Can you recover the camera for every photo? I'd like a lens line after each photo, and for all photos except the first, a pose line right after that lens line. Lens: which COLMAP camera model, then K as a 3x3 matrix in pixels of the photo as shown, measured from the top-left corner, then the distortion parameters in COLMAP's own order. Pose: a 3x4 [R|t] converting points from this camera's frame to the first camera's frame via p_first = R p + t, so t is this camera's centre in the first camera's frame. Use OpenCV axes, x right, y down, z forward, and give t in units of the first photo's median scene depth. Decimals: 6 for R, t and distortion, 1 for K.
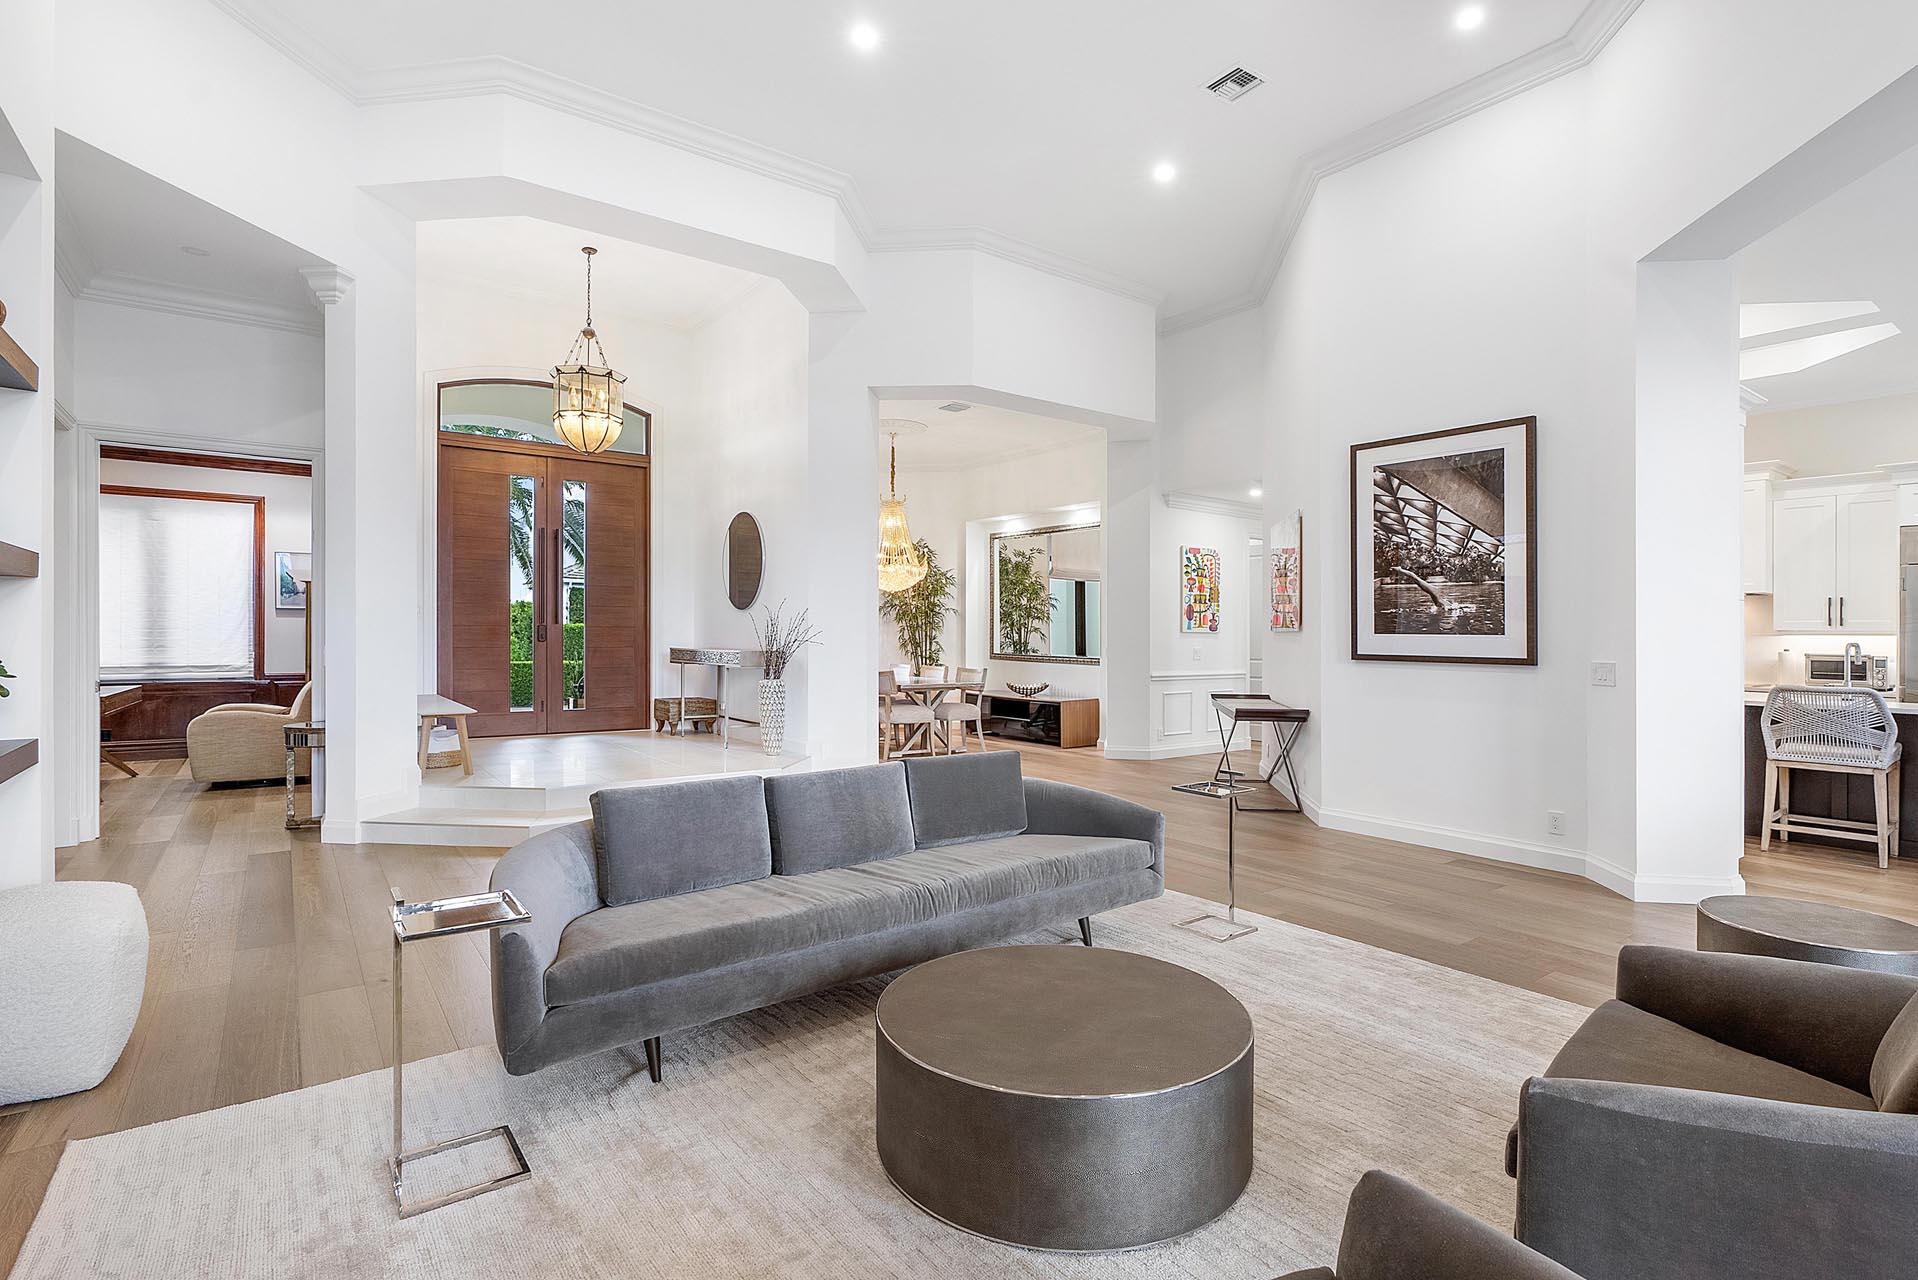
lens RADIAL K [[912.7, 0, 956.6], [0, 912.7, 627.9], [0, 0, 1]] dist [-0.020255, 0.003686]
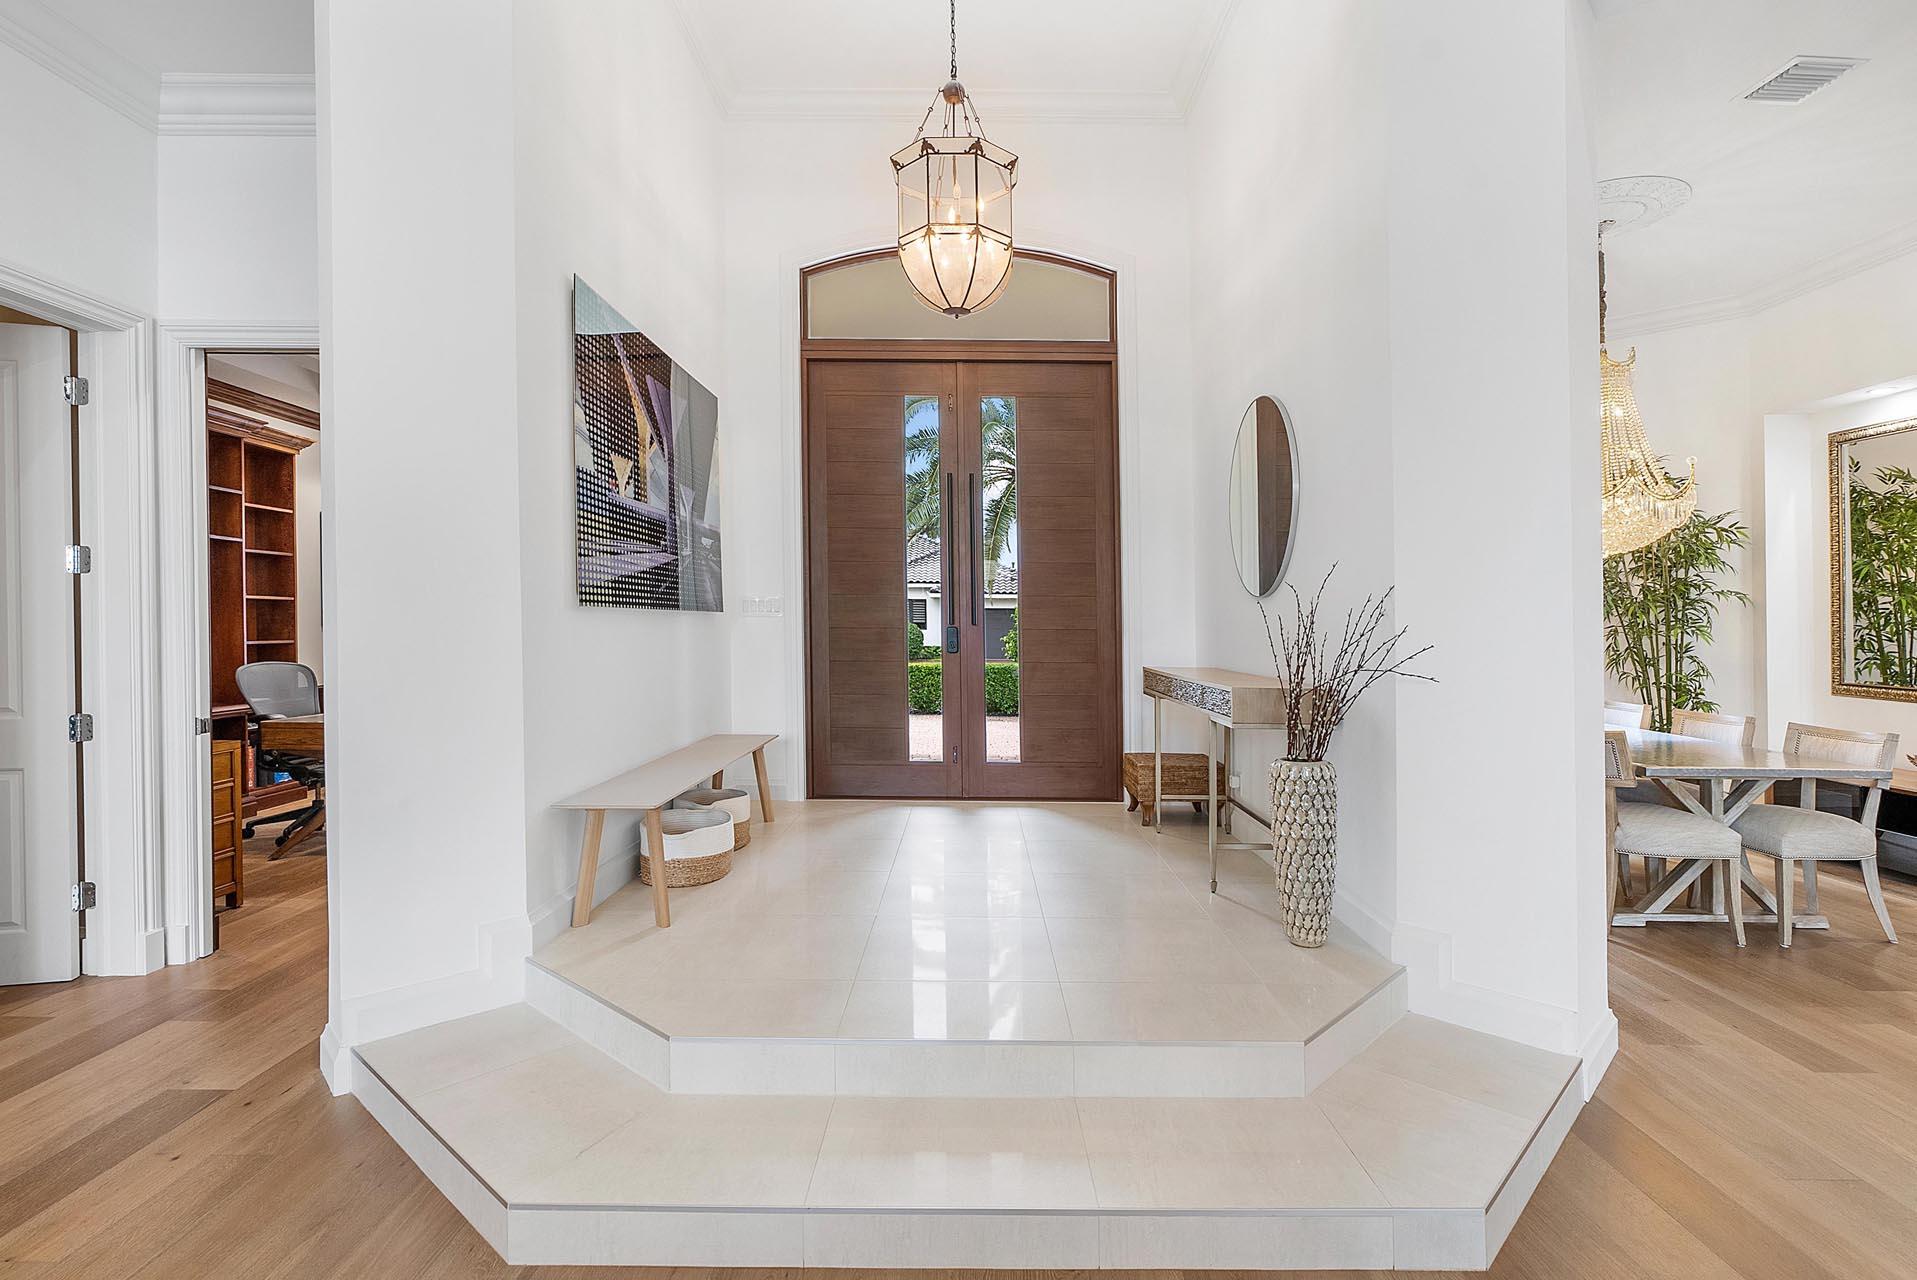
lens RADIAL K [[912.2, 0, 970.2], [0, 912.2, 609.2], [0, 0, 1]] dist [-0.020255, 0.003686]
pose [[0.805839, -0.012194, -0.592010, -0.059302], [0.001215, 0.999820, -0.018939, -0.003019], [0.592134, 0.014542, 0.805708, 0.431419]]
